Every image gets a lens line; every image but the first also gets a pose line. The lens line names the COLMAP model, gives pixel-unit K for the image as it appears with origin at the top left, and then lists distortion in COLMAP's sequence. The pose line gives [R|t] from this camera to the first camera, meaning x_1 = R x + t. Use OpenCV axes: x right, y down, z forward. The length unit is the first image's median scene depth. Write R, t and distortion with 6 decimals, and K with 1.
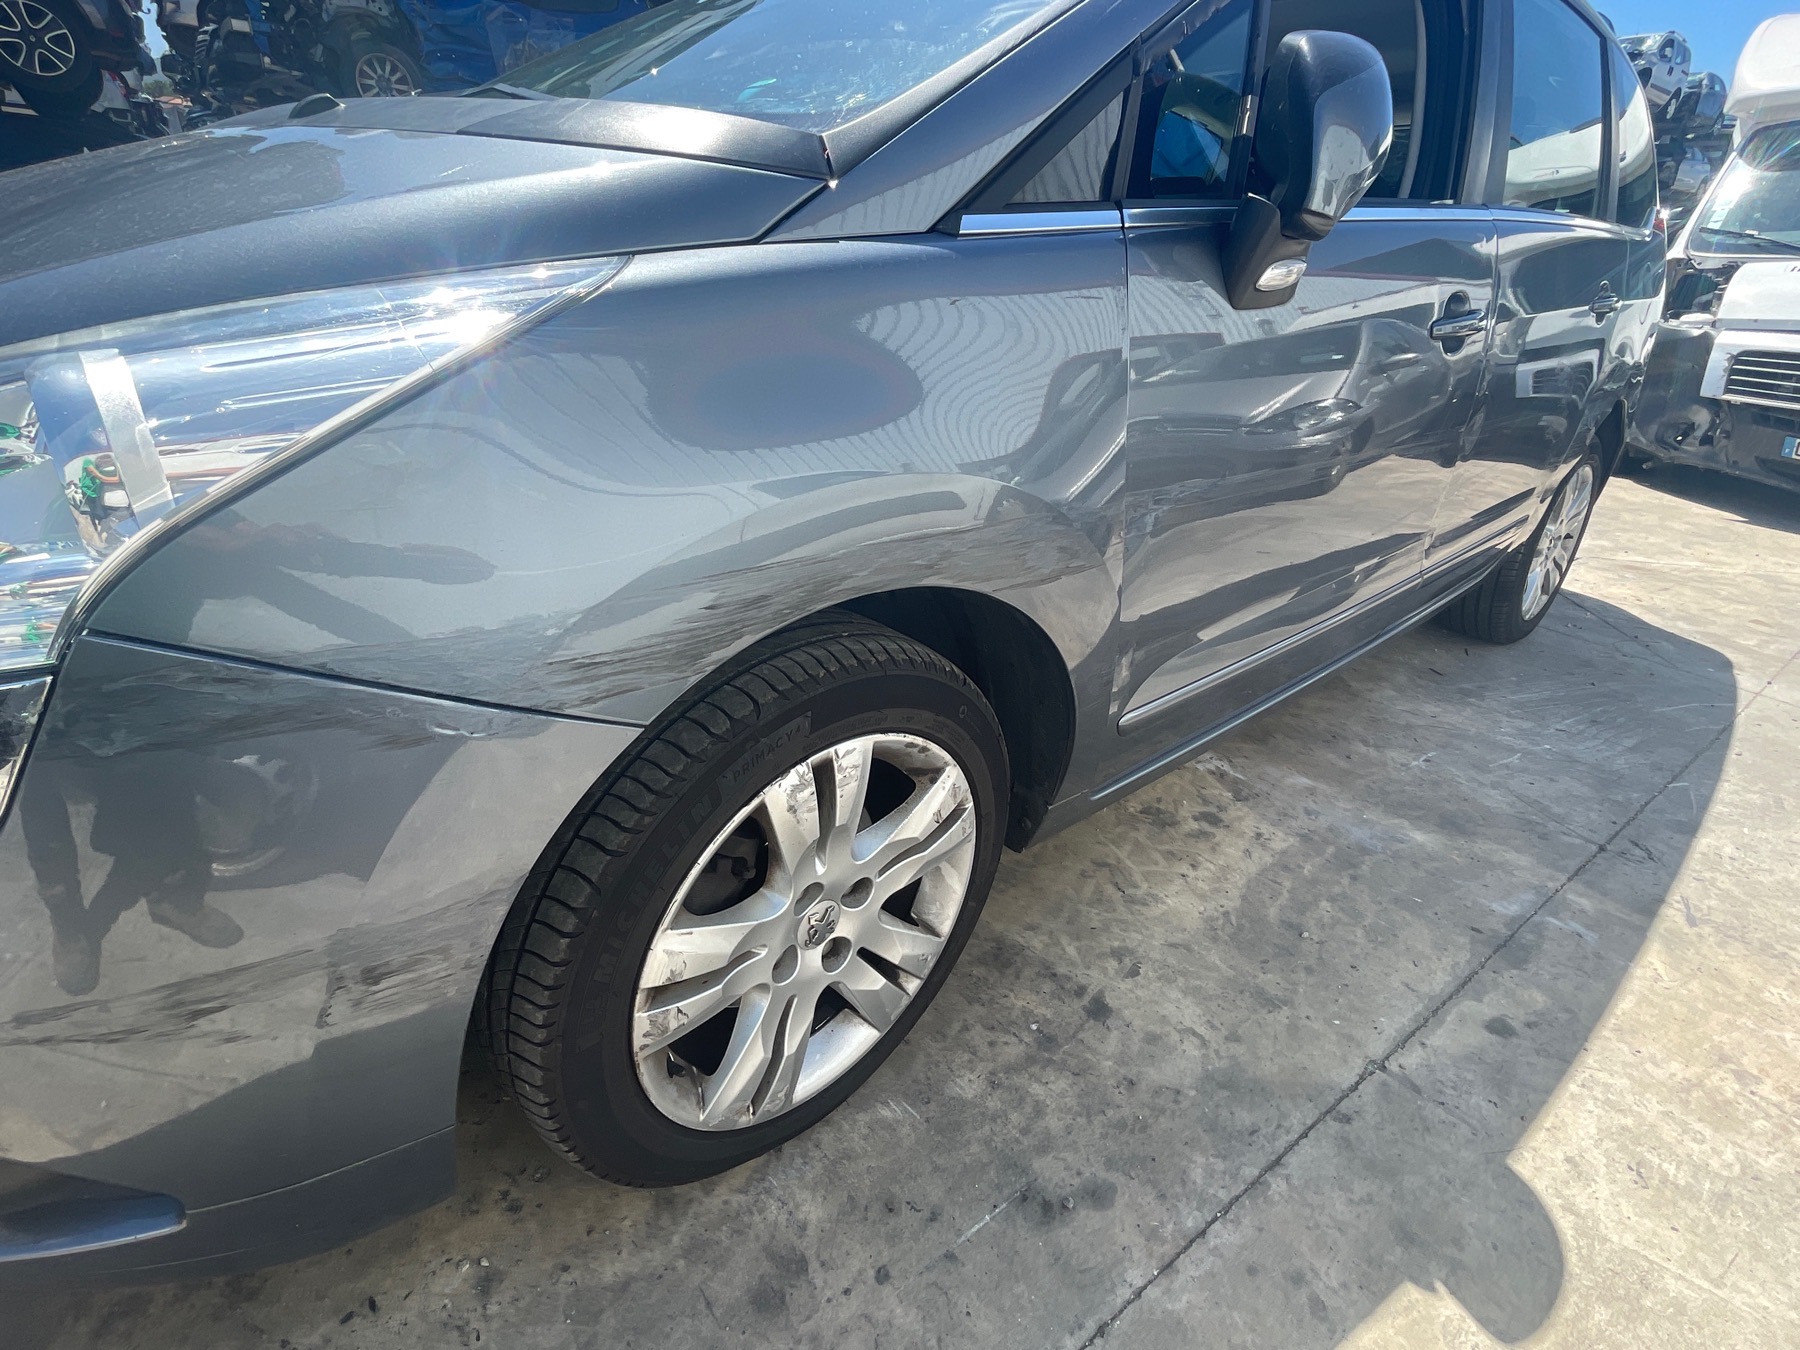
lens RADIAL K [[901.3, 0, 898.5], [0, 901.3, 682.3], [0, 0, 1]] dist [-0.003542, 0.000652]
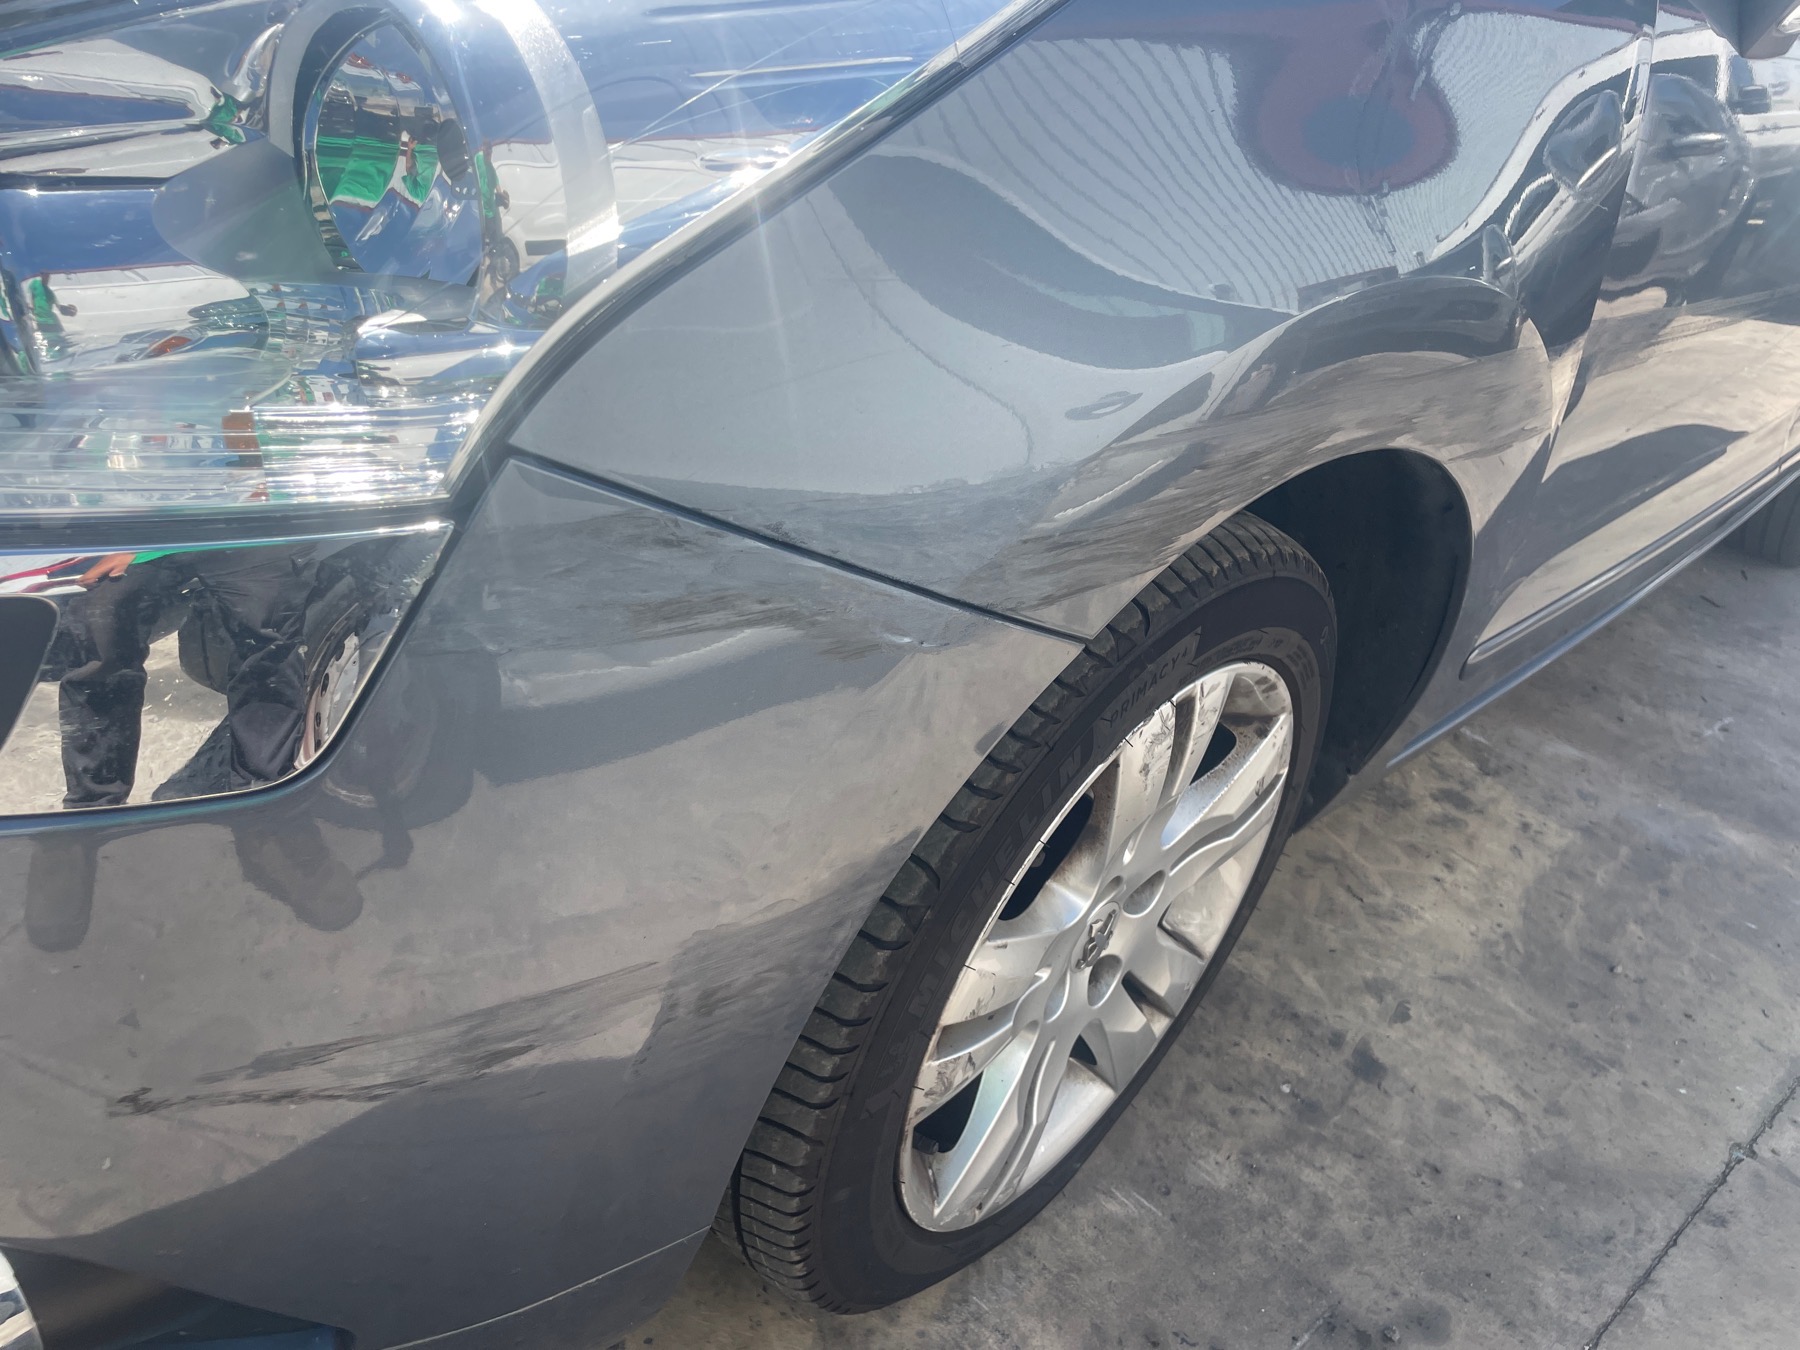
lens RADIAL K [[1370.6, 0, 909.4], [0, 1370.6, 693.3], [0, 0, 1]] dist [0.073095, -0.099077]
pose [[0.991569, 0.050901, 0.119163, -0.291209], [-0.061737, 0.994108, 0.089089, 0.002730], [-0.113926, -0.095695, 0.988870, 0.009126]]
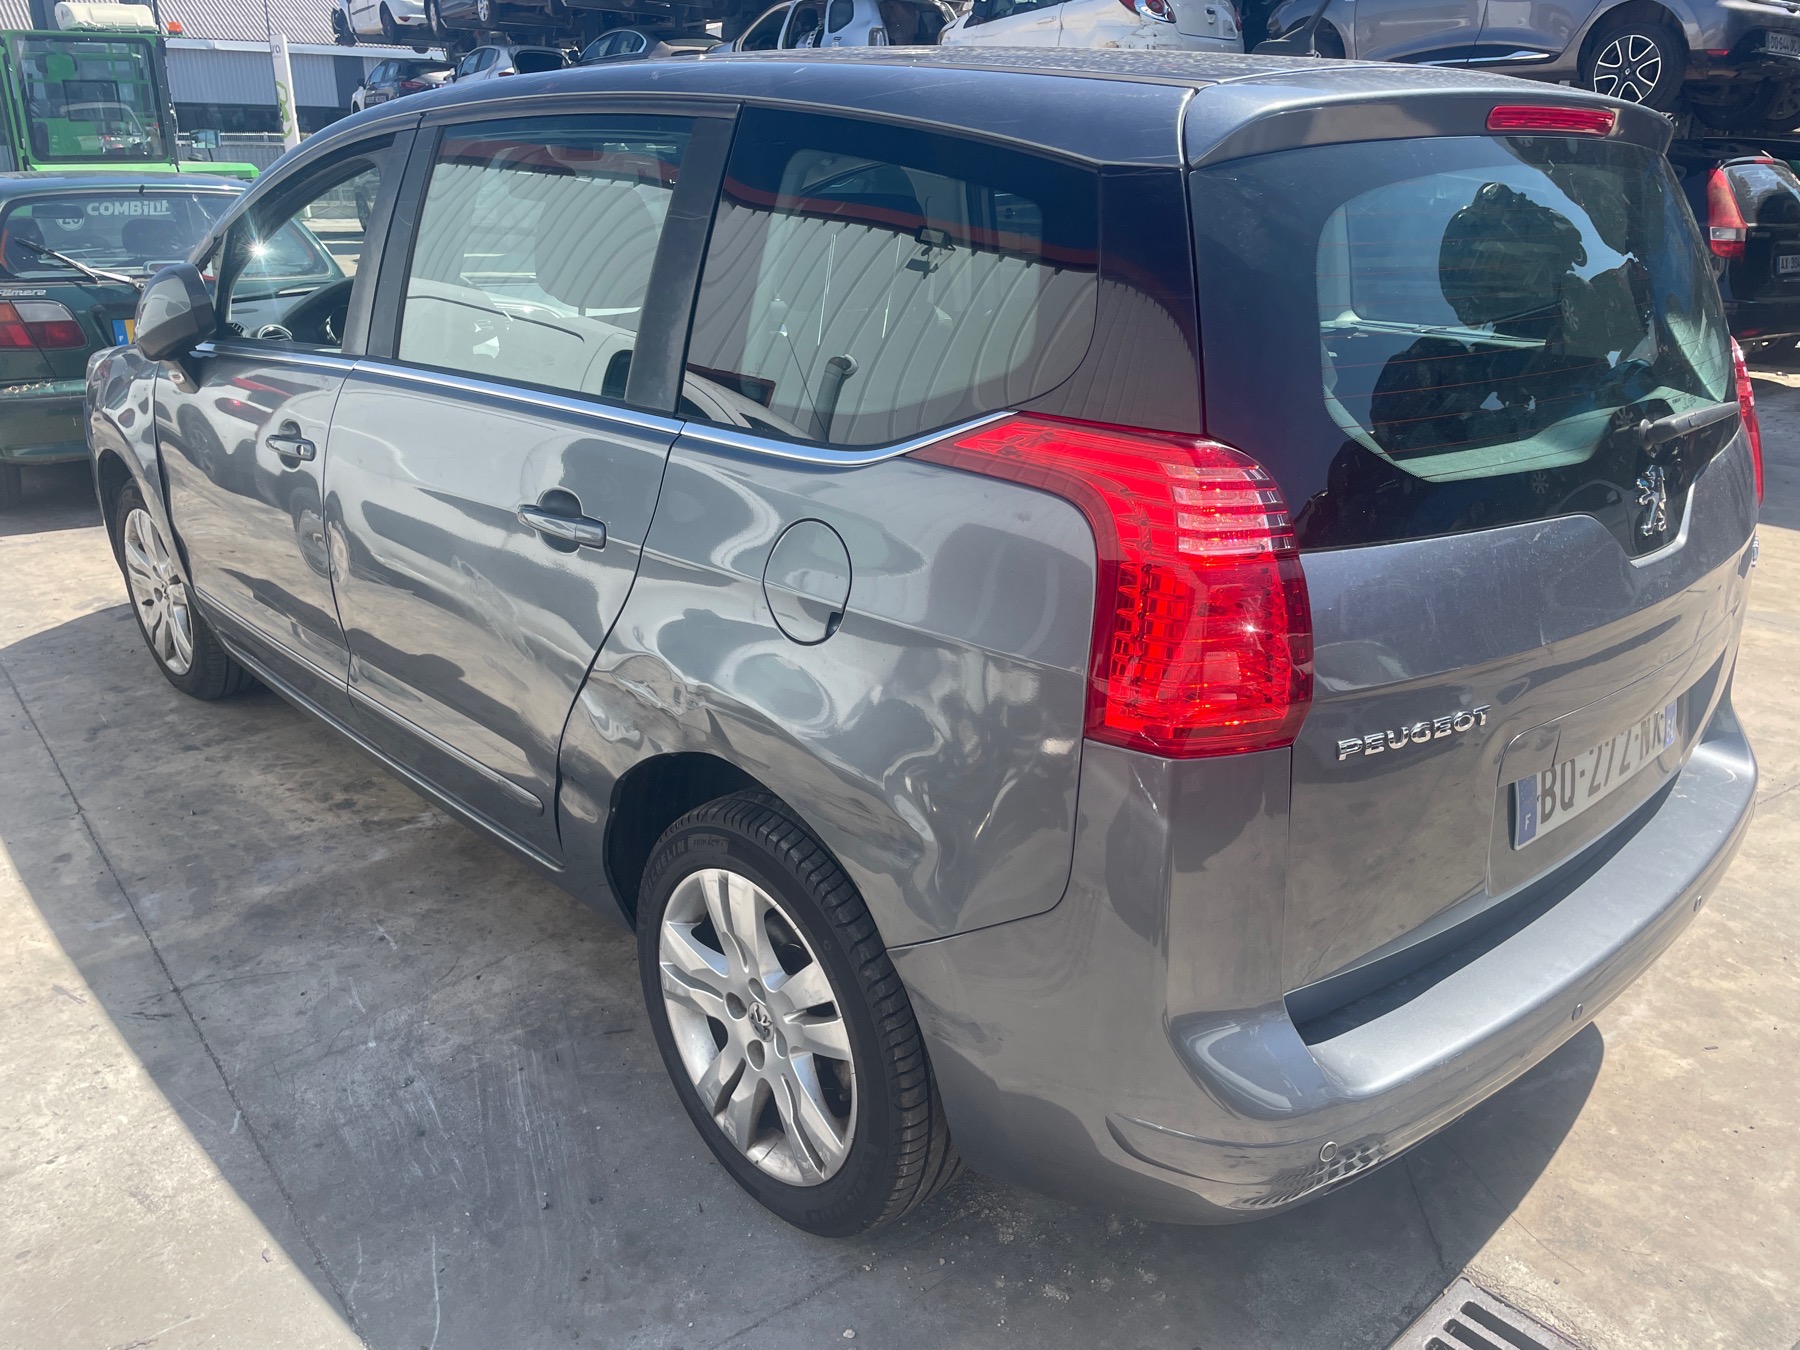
lens RADIAL K [[1370.6, 0, 890.3], [0, 1370.6, 685.2], [0, 0, 1]] dist [0.073095, -0.099077]
pose [[0.005011, 0.306657, -0.951807, 3.035365], [-0.440357, 0.855238, 0.273226, -1.200116], [0.897809, 0.417766, 0.139324, 1.949564]]
